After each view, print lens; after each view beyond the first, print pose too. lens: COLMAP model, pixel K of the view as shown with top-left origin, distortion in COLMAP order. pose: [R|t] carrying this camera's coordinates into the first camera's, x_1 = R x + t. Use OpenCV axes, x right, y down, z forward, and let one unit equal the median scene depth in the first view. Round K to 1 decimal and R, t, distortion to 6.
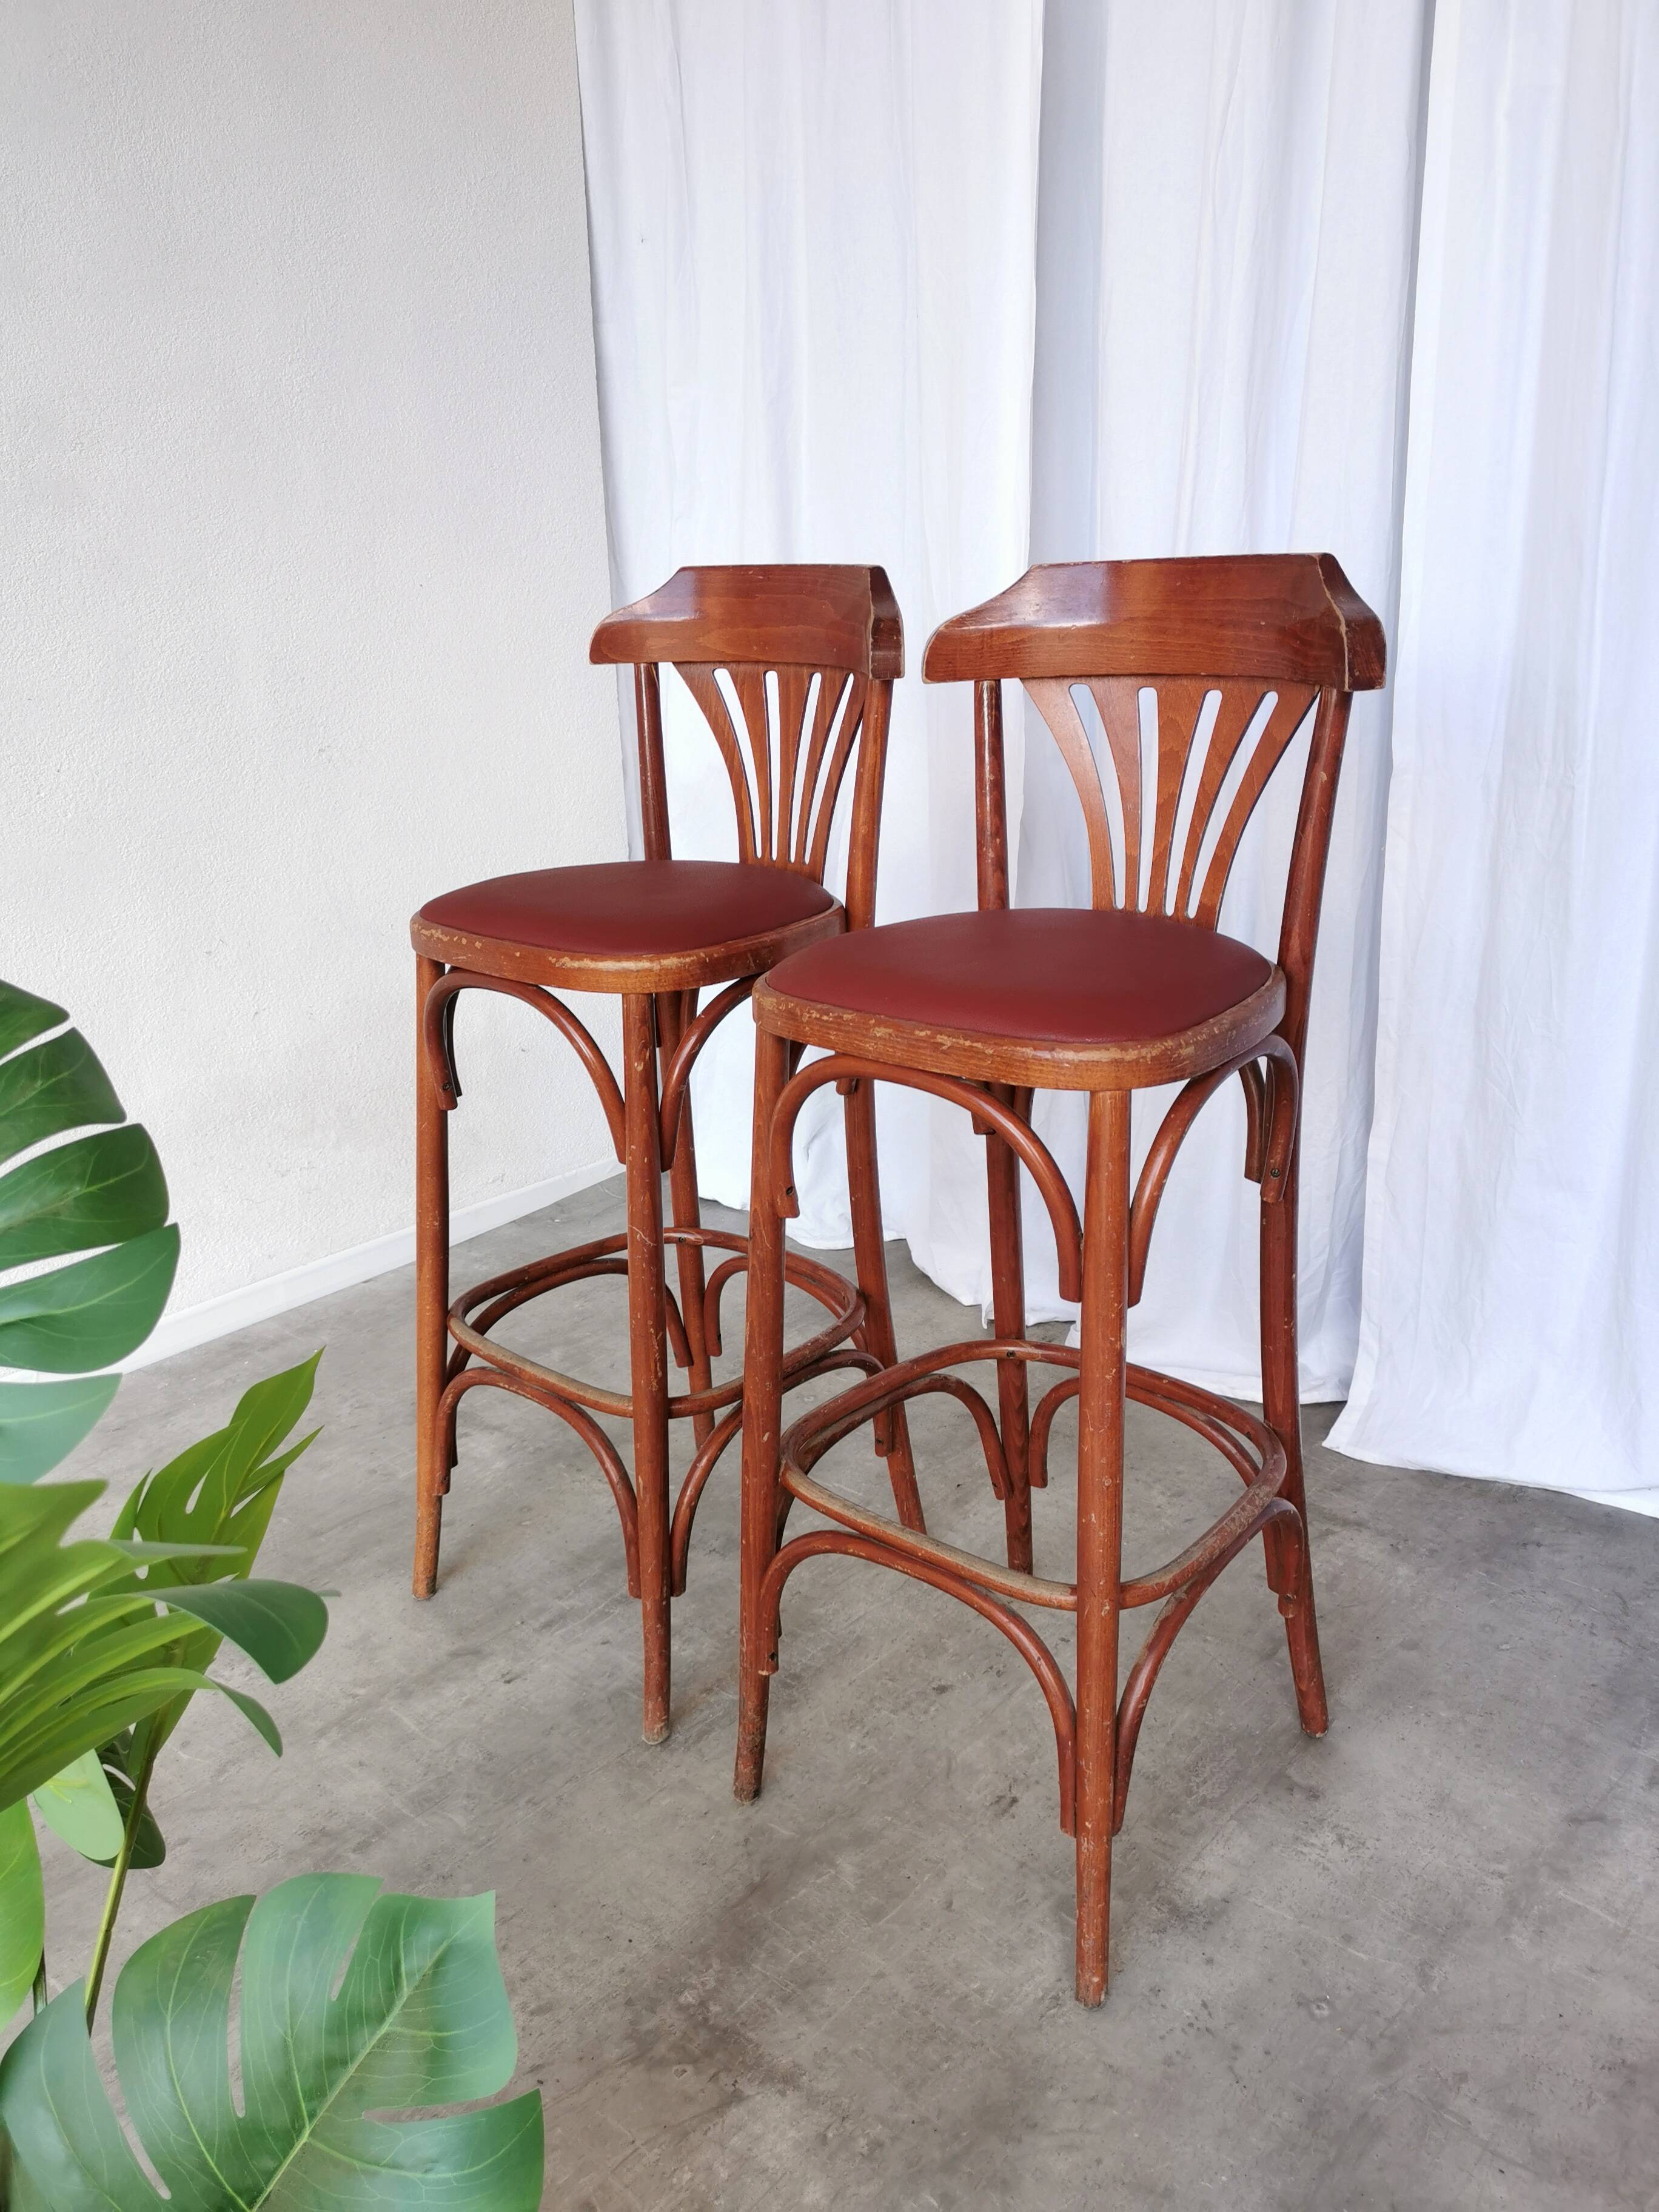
lens RADIAL K [[1723.8, 0, 824.8], [0, 1723.8, 1072.7], [0, 0, 1]] dist [0.043719, -0.057375]
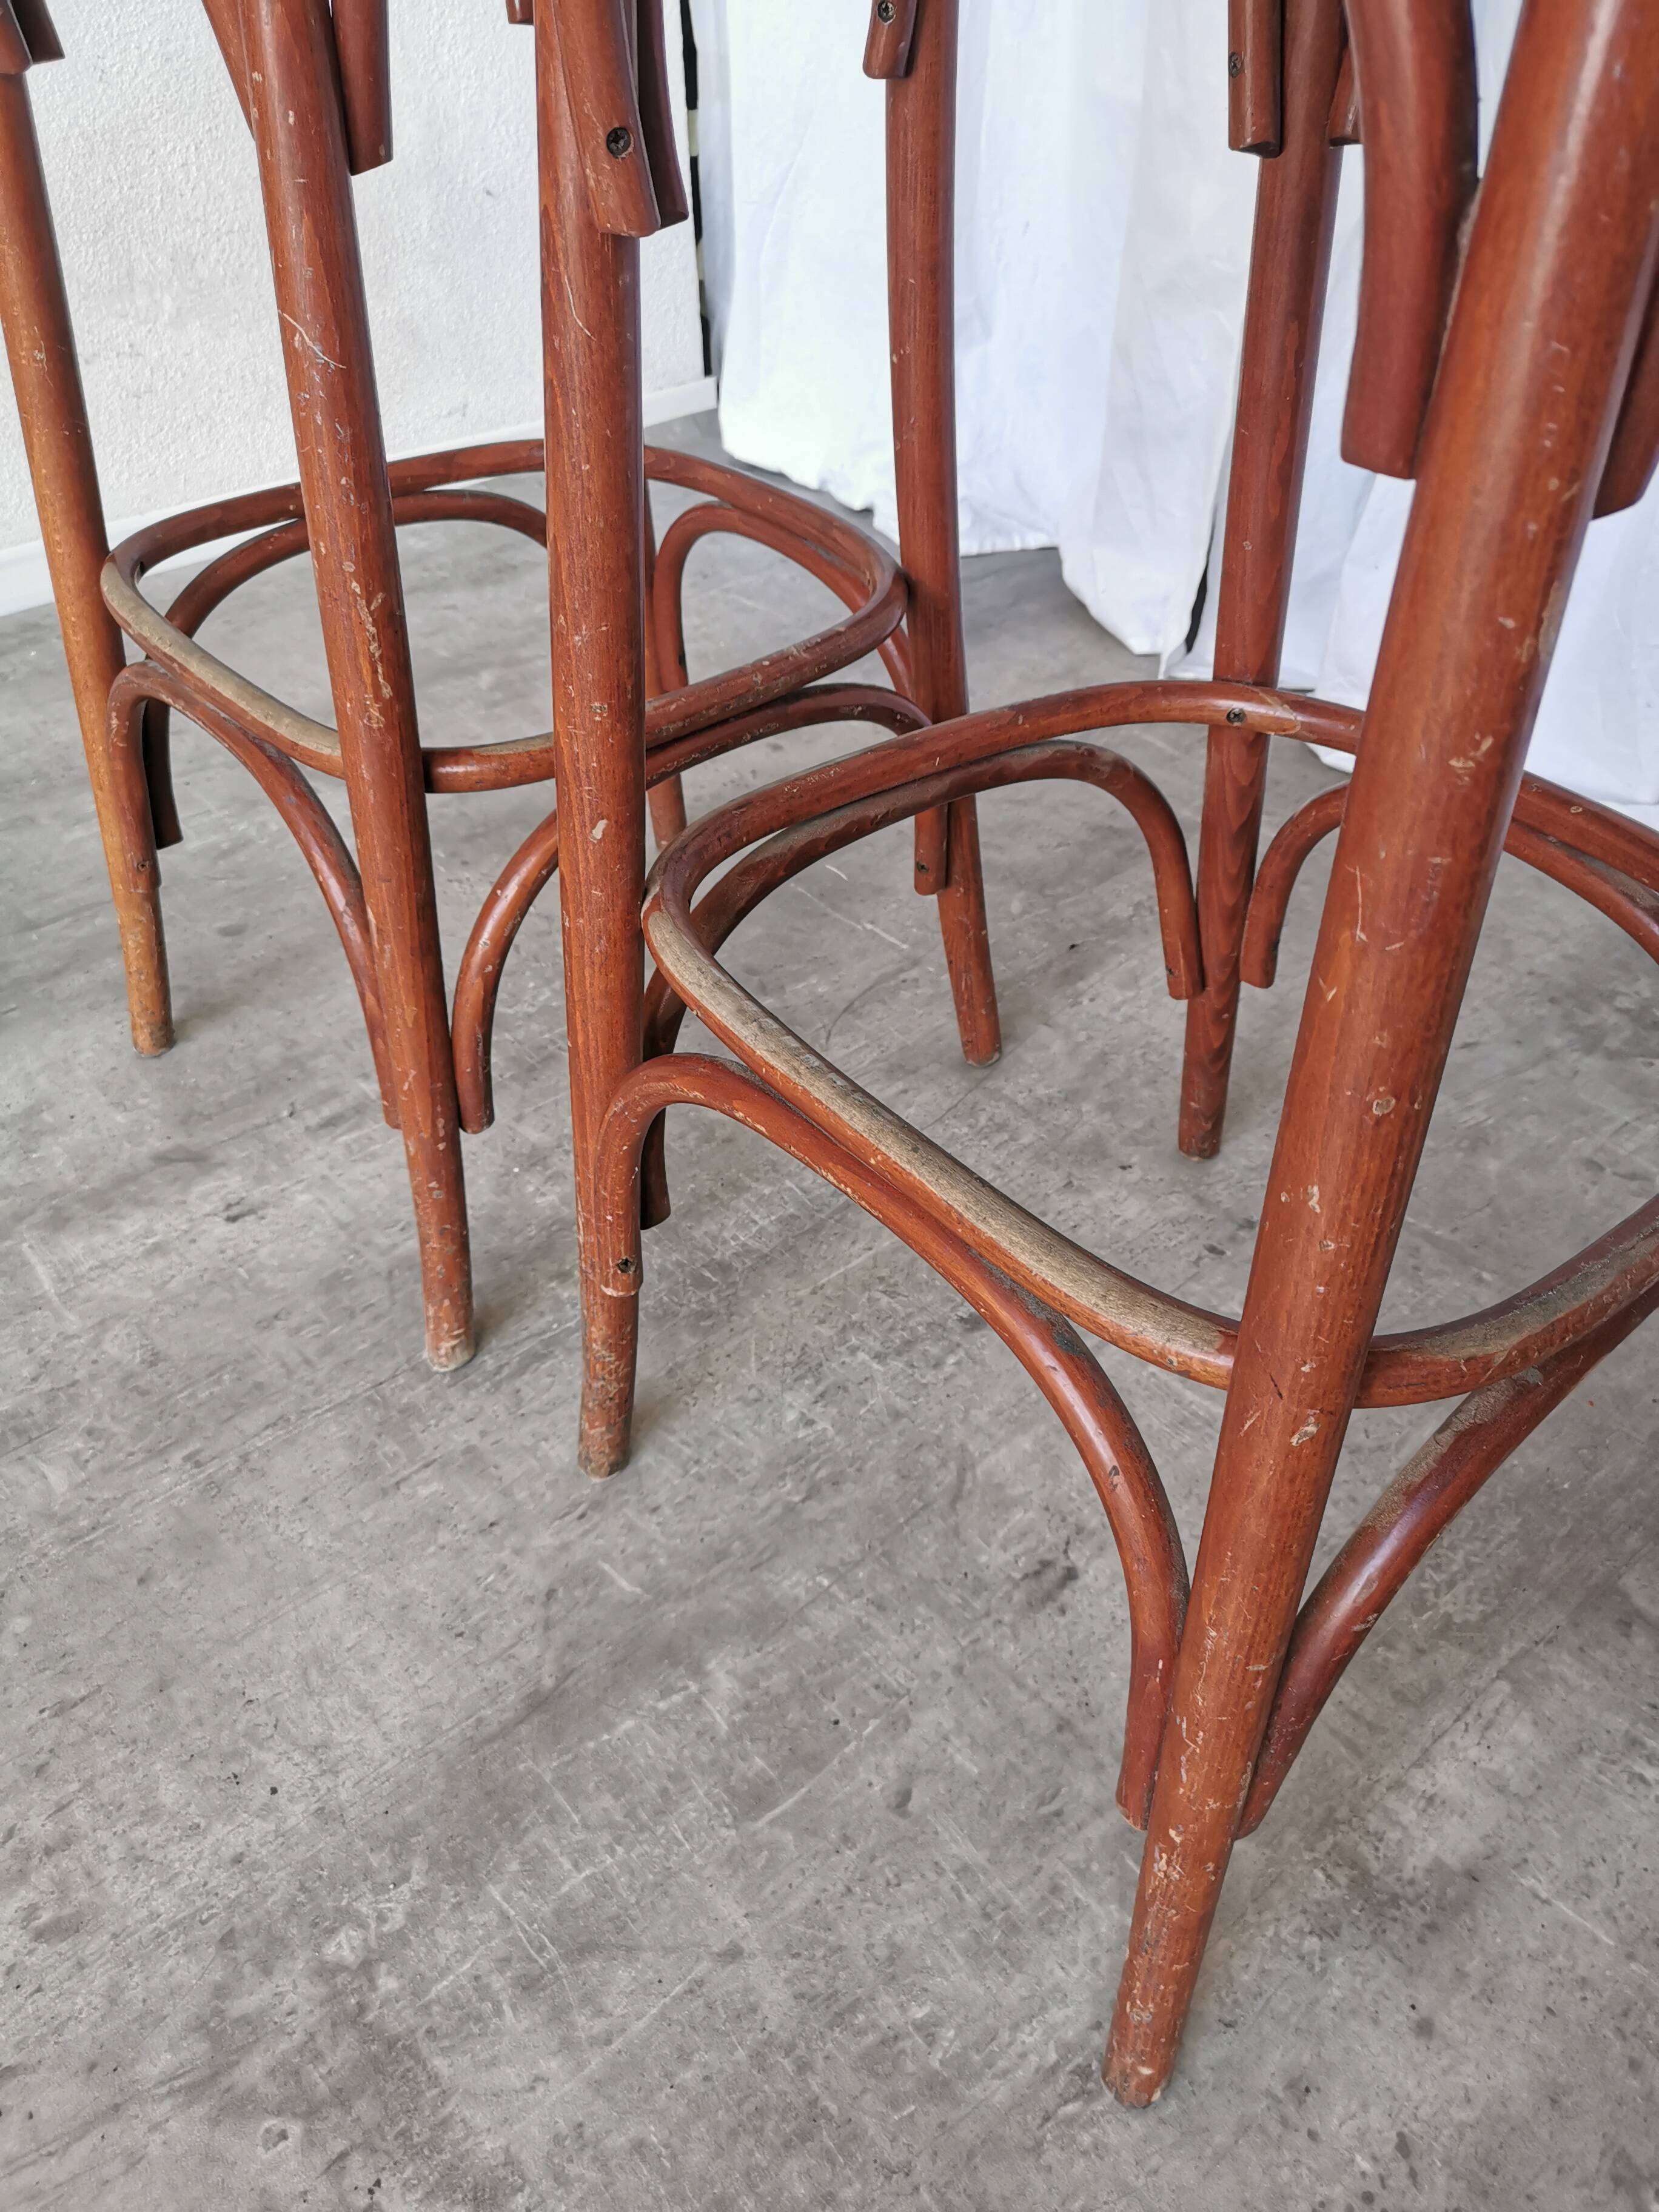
lens RADIAL K [[1723.8, 0, 827.7], [0, 1723.8, 1100.8], [0, 0, 1]] dist [0.043719, -0.057375]
pose [[0.991036, 0.099164, -0.089520, 0.064323], [-0.060079, 0.929327, 0.364337, 0.095470], [0.119322, -0.355693, 0.926955, 0.519882]]
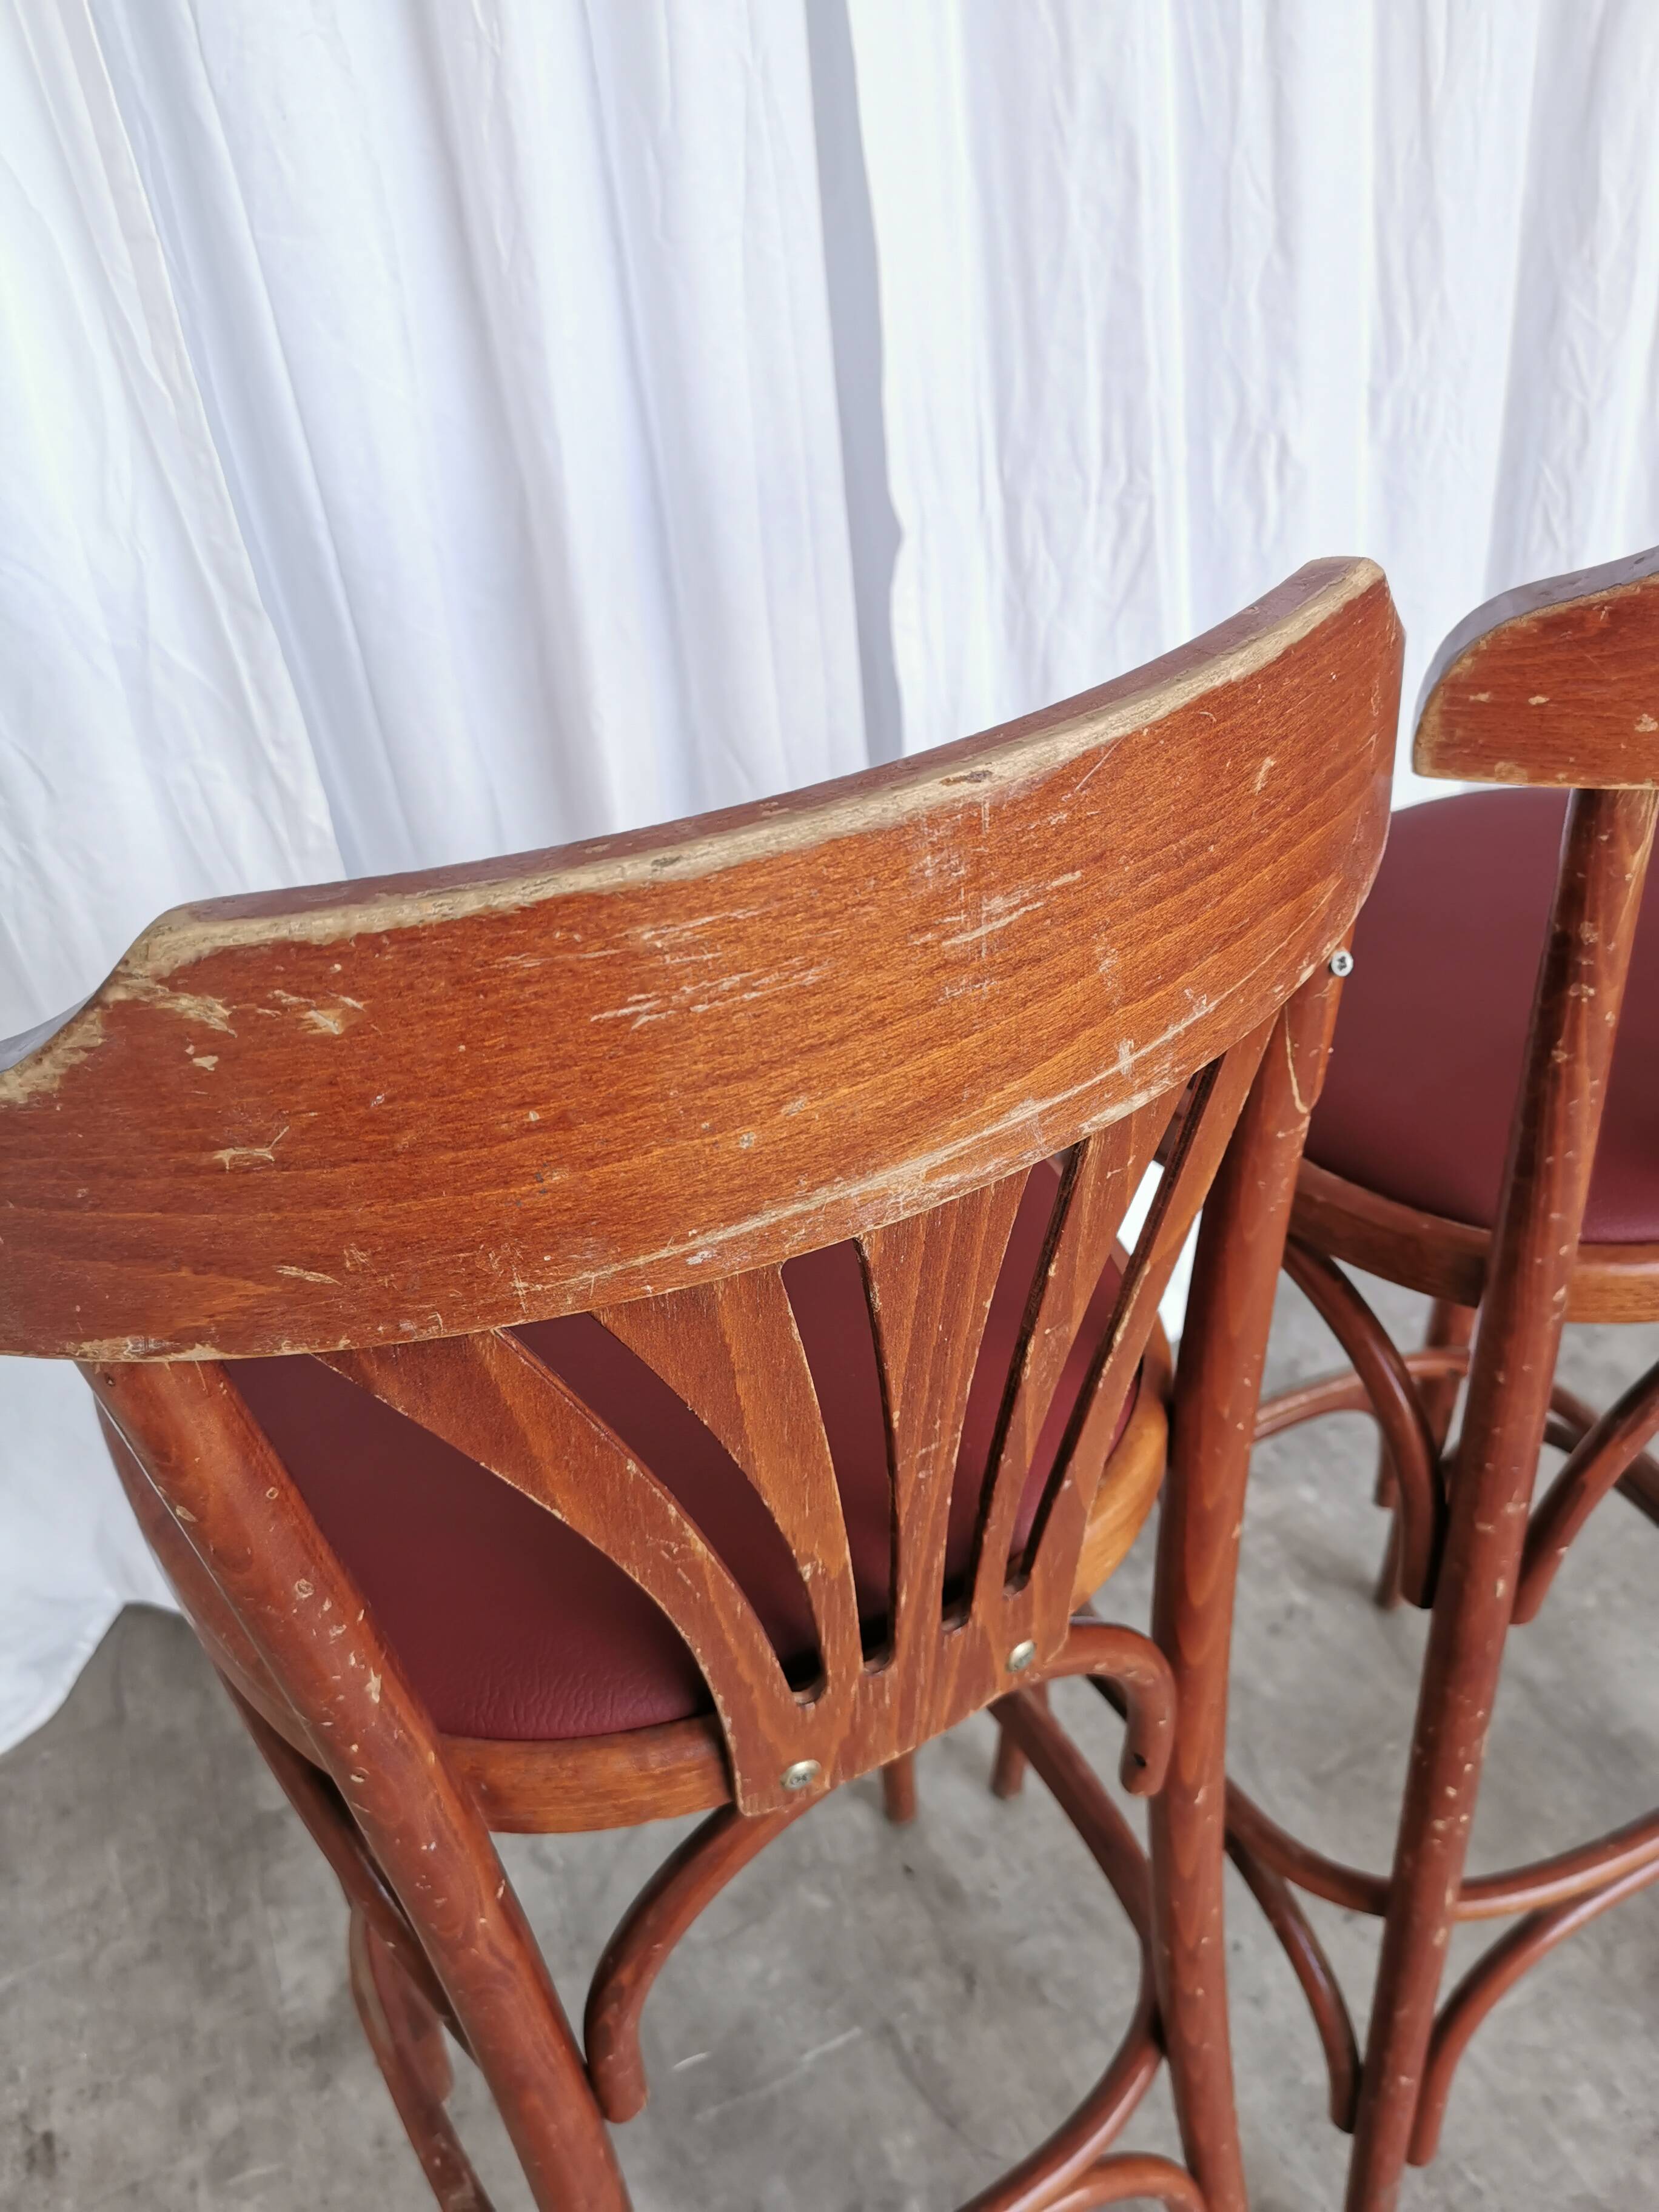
lens RADIAL K [[1744.3, 0, 820.5], [0, 1744.3, 1087.8], [0, 0, 1]] dist [0.023453, -0.036956]
pose [[0.417957, -0.507514, 0.753486, -0.317664], [0.335274, 0.857026, 0.391278, -0.306562], [-0.844336, 0.089087, 0.528356, 0.826380]]
